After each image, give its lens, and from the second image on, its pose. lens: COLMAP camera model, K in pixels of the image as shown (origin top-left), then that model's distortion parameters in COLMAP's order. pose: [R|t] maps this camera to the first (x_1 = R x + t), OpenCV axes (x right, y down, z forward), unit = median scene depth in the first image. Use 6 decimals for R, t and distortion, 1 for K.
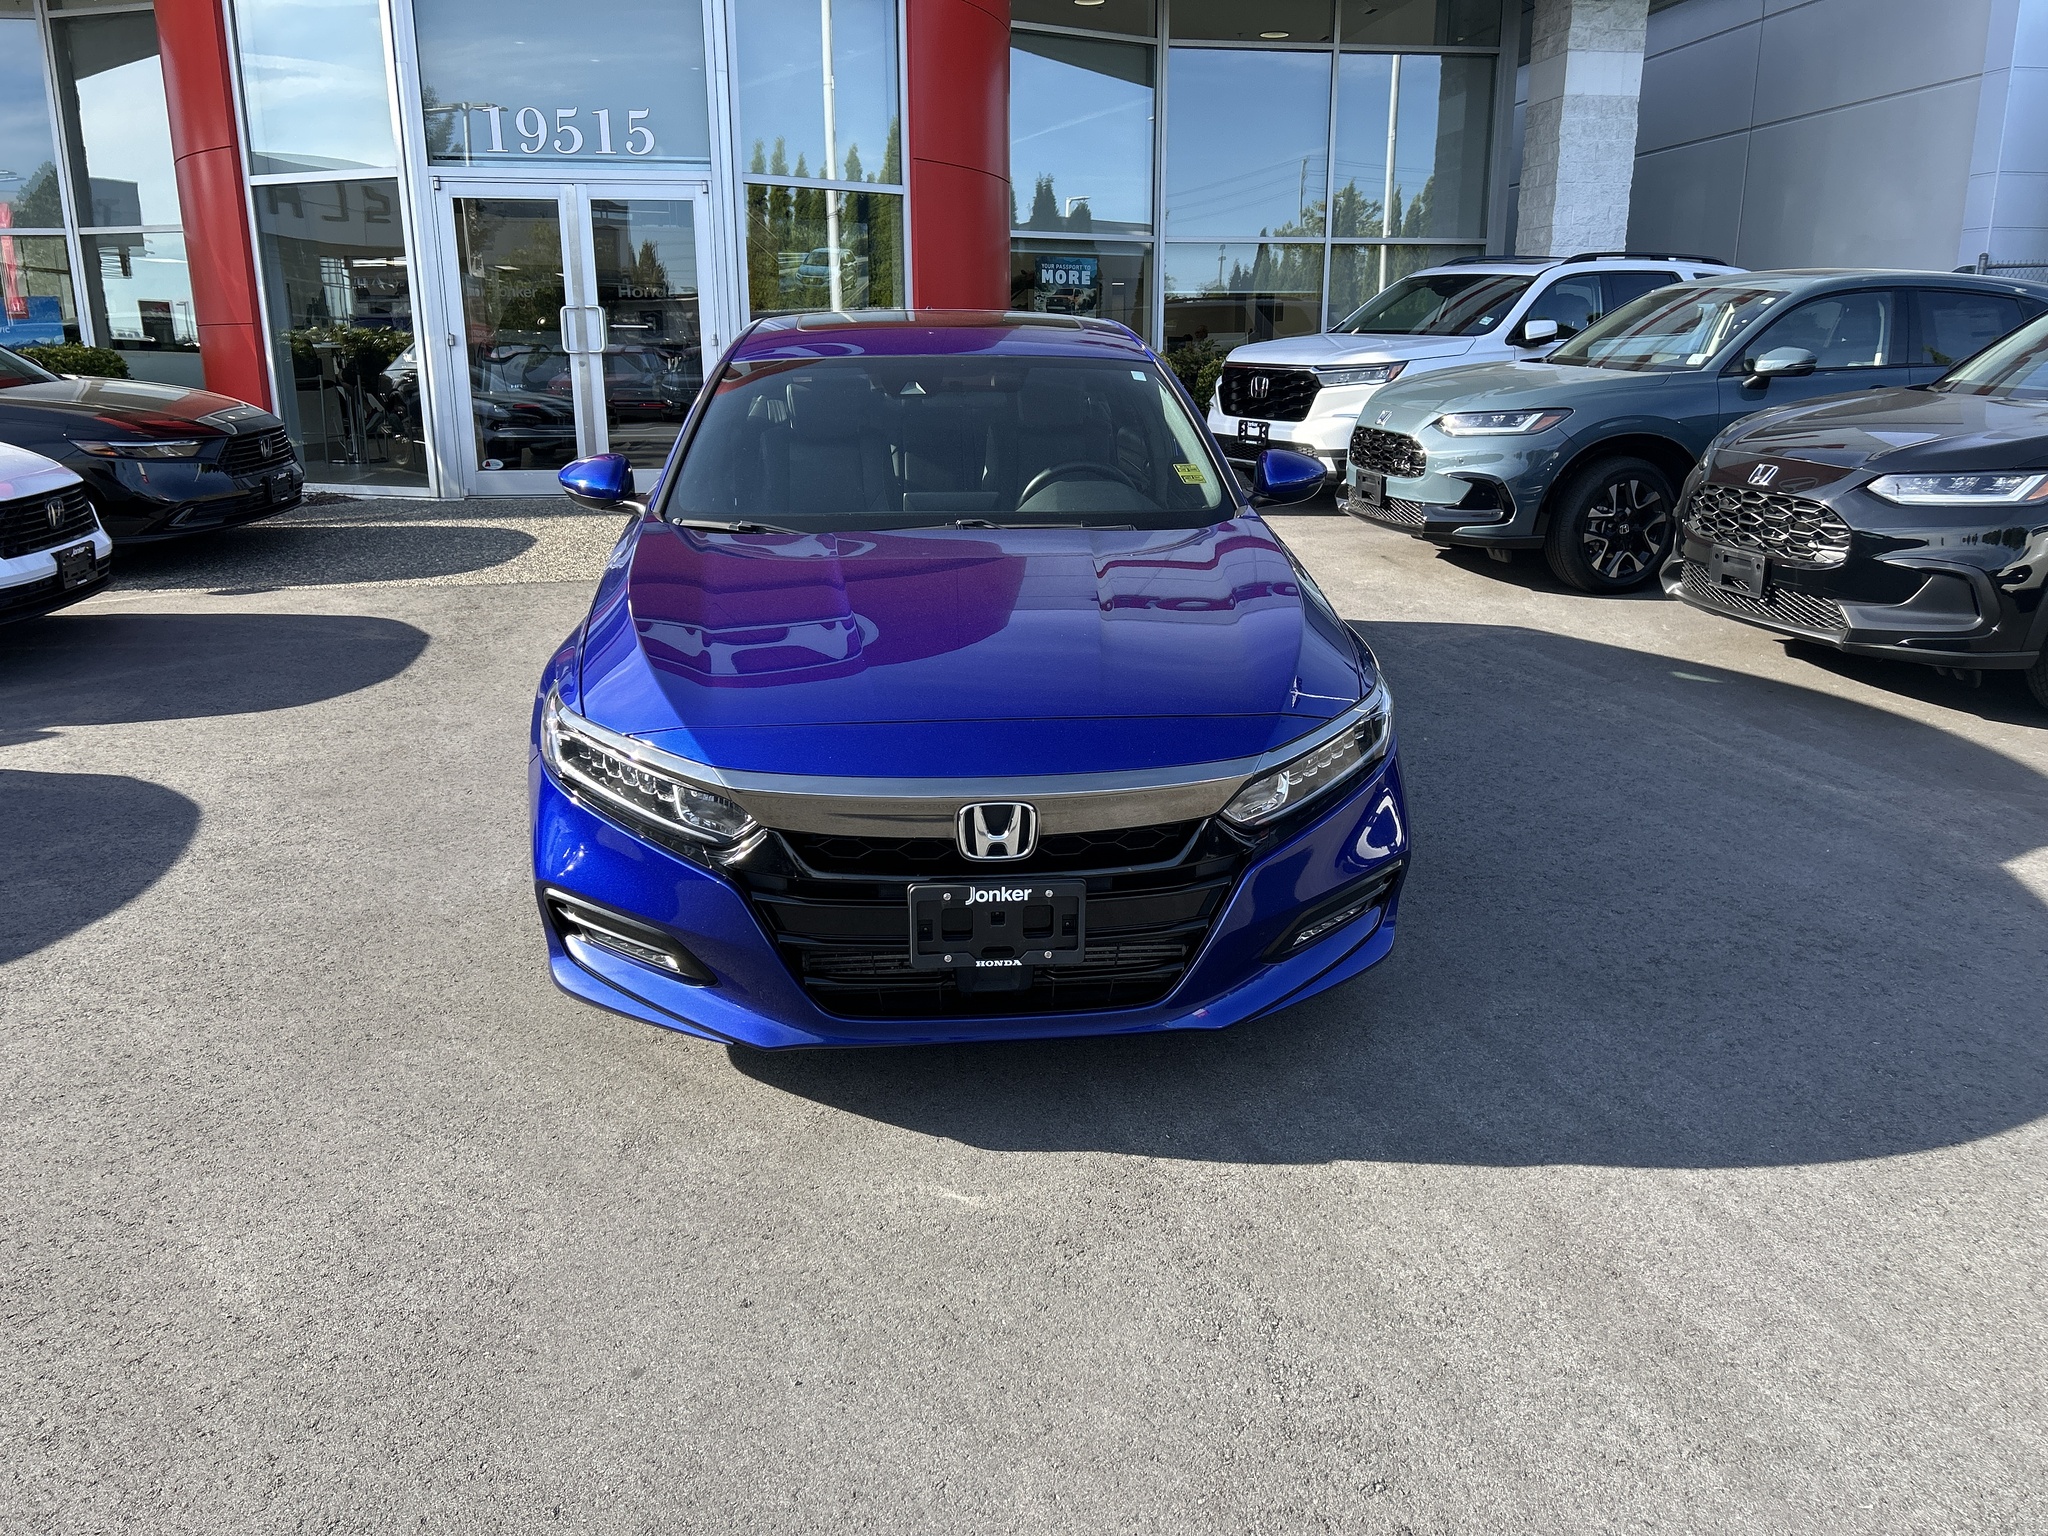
lens RADIAL K [[1534.9, 0, 1024.3], [0, 1534.9, 752.9], [0, 0, 1]] dist [0.003720, -0.001688]
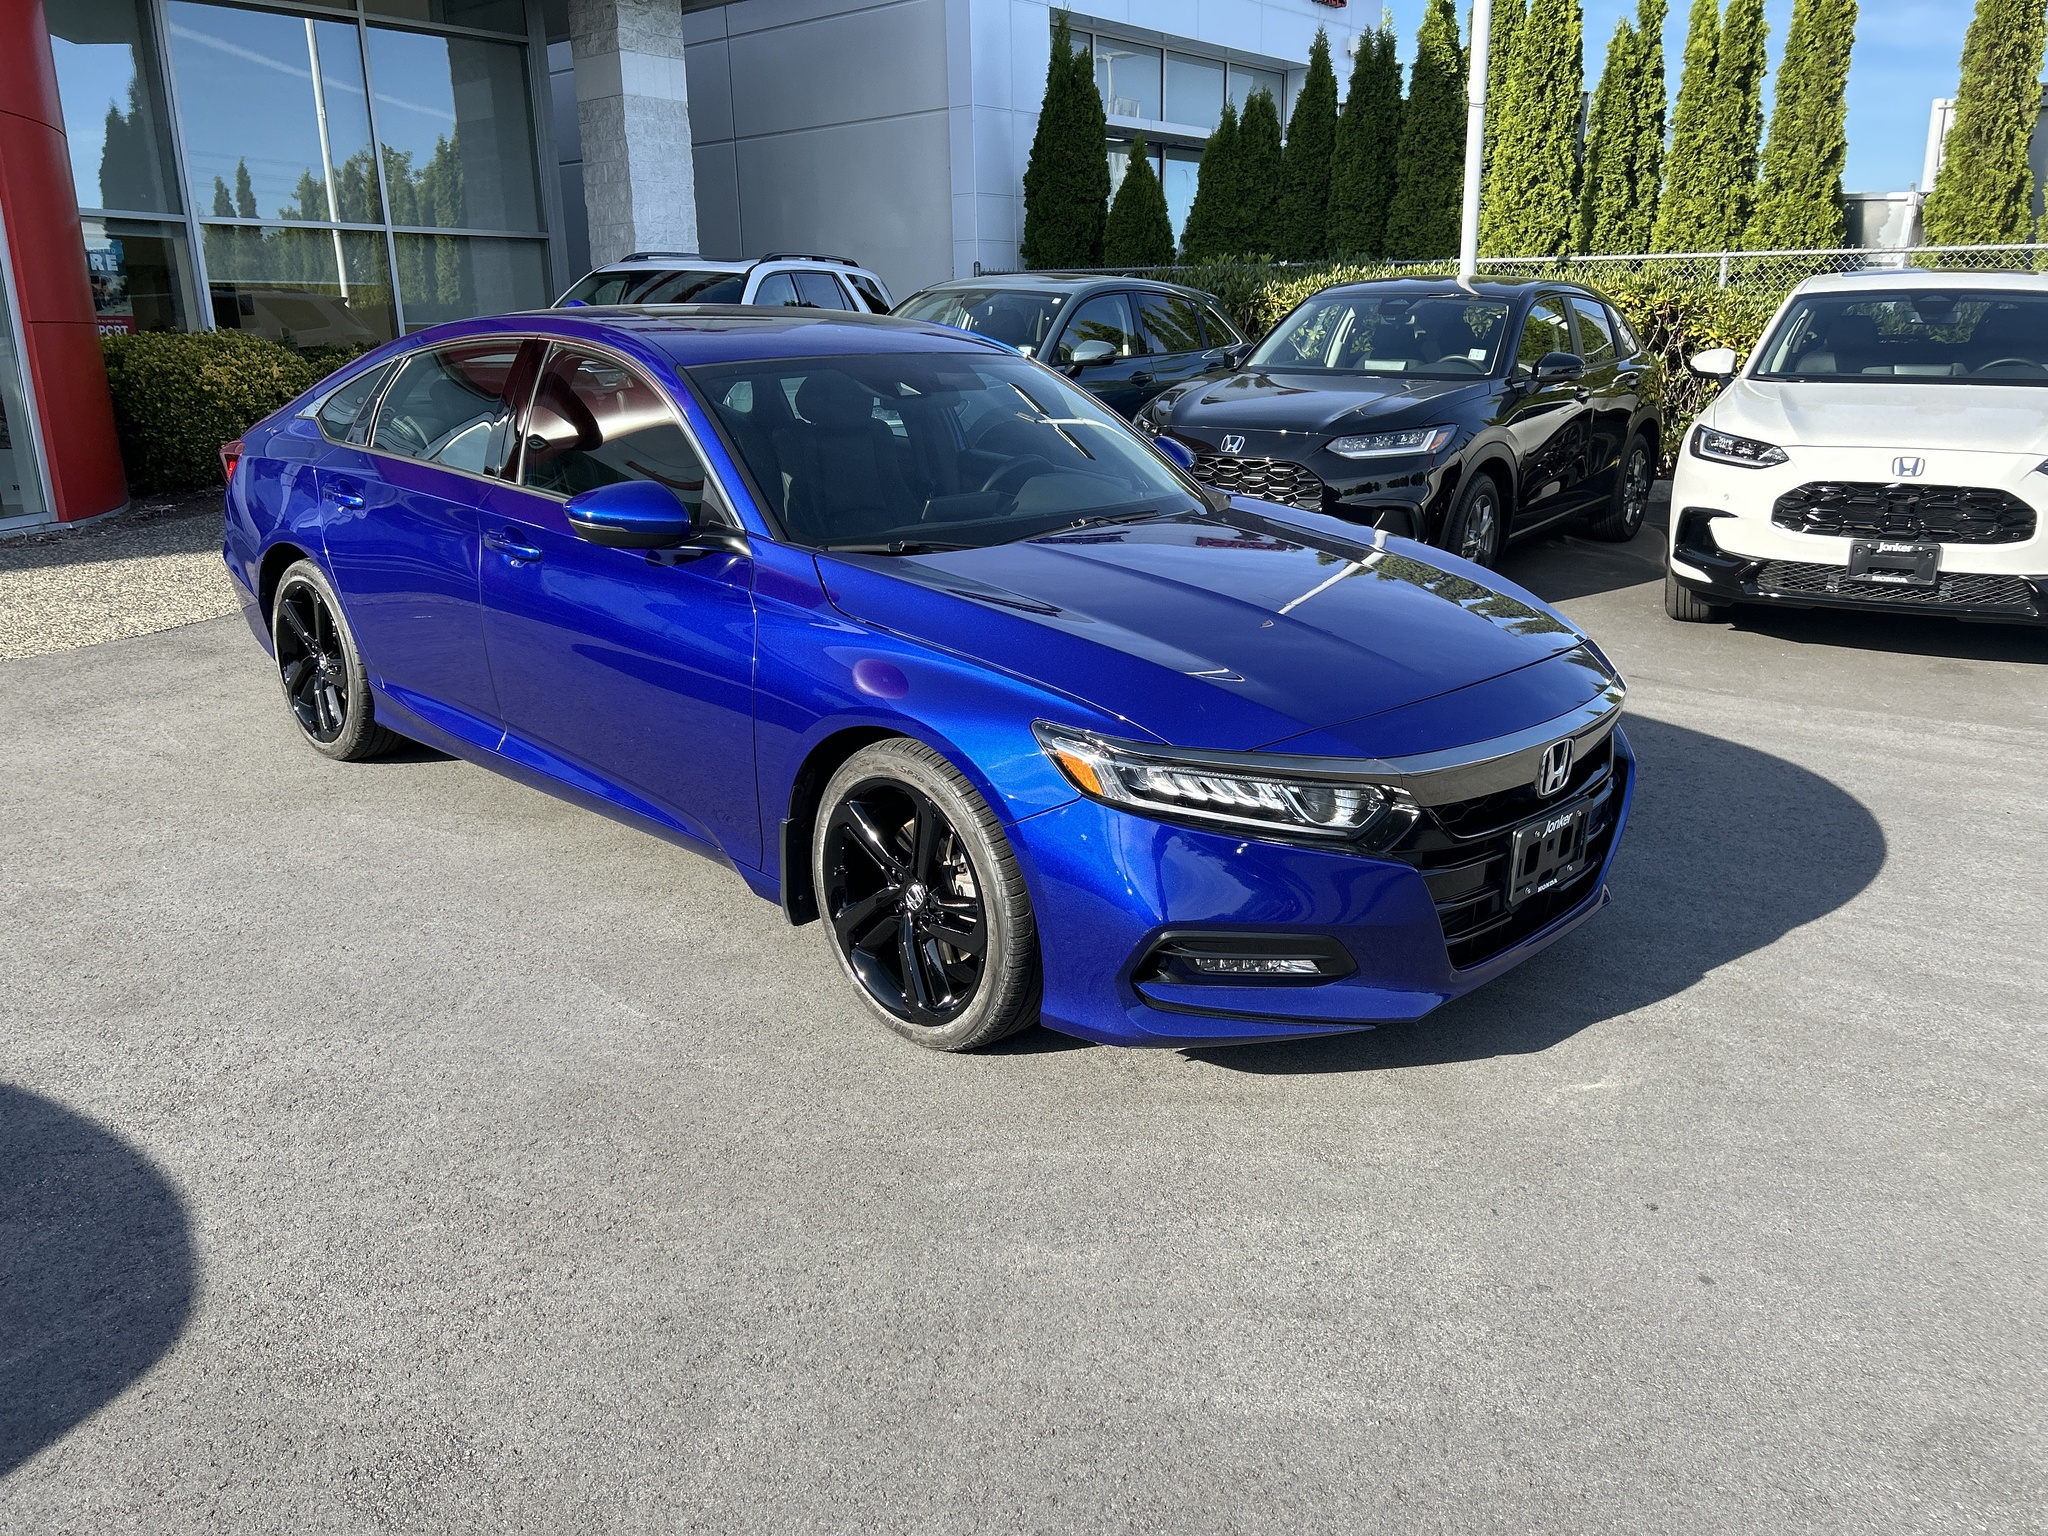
lens RADIAL K [[1547.7, 0, 1024.0], [0, 1547.7, 768.0], [0, 0, 1]] dist [0.012597, 0.007506]
pose [[0.751015, -0.185735, 0.633623, -0.474950], [0.179225, 0.980936, 0.075113, -0.048475], [-0.635495, 0.057150, 0.769987, 0.159976]]
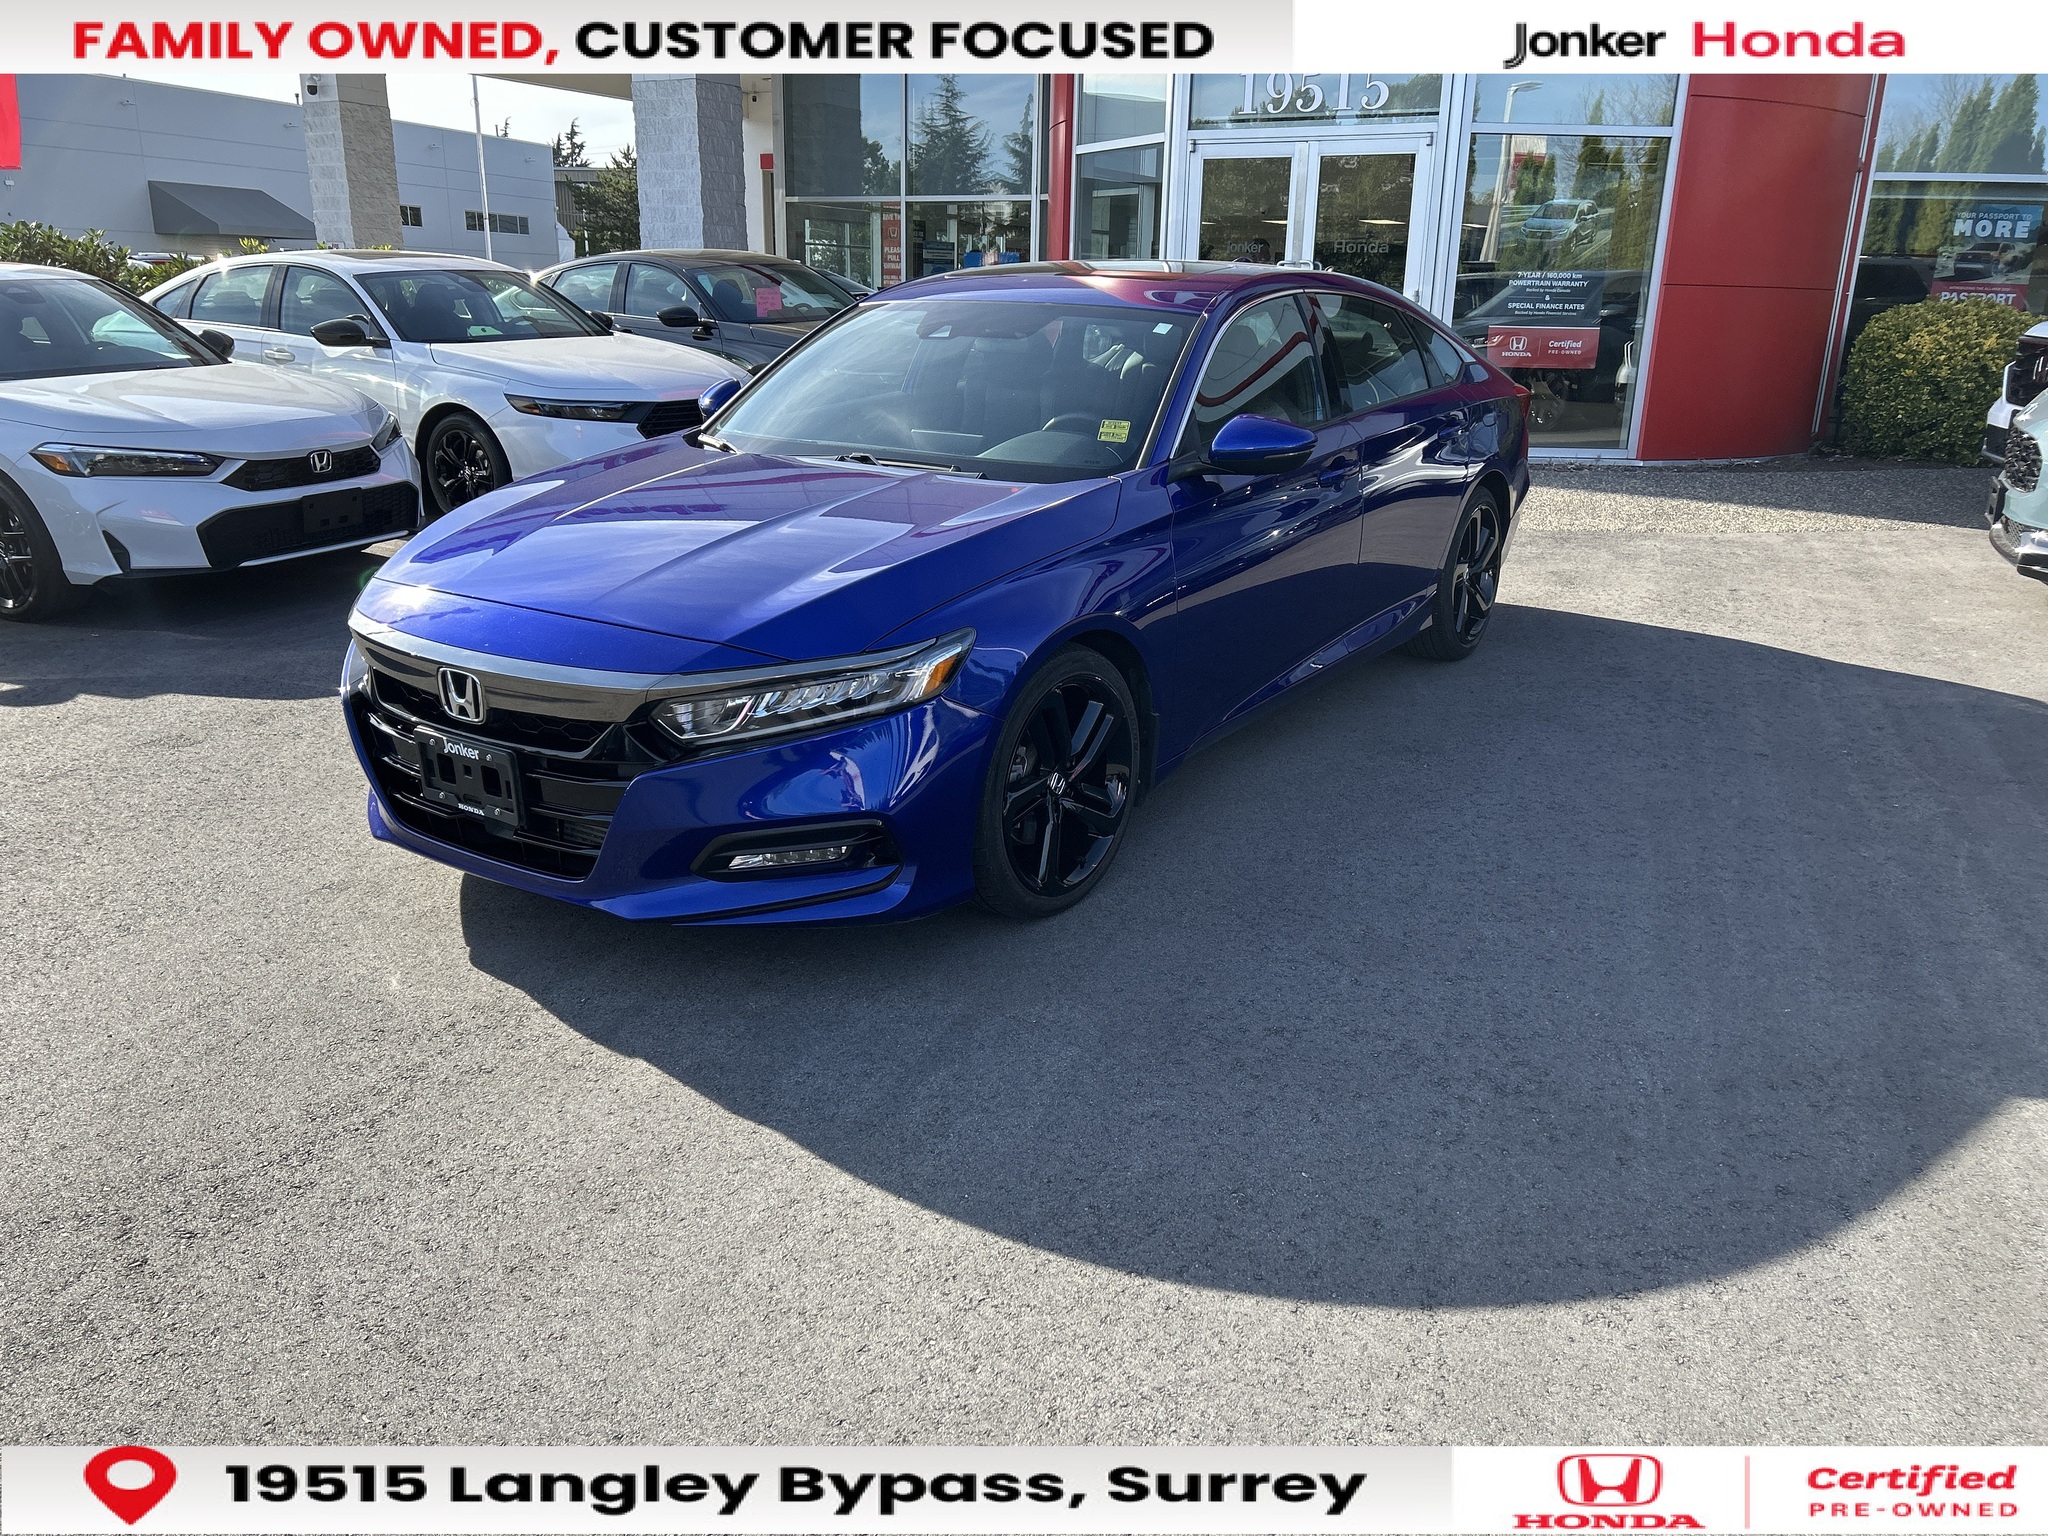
lens RADIAL K [[1520.8, 0, 1024.0], [0, 1520.8, 768.0], [0, 0, 1]] dist [0.004266, -0.000131]
pose [[0.781964, 0.203292, -0.589241, 0.465706], [-0.180644, 0.978662, 0.097918, -0.040686], [0.596574, 0.029874, 0.802002, 0.134880]]
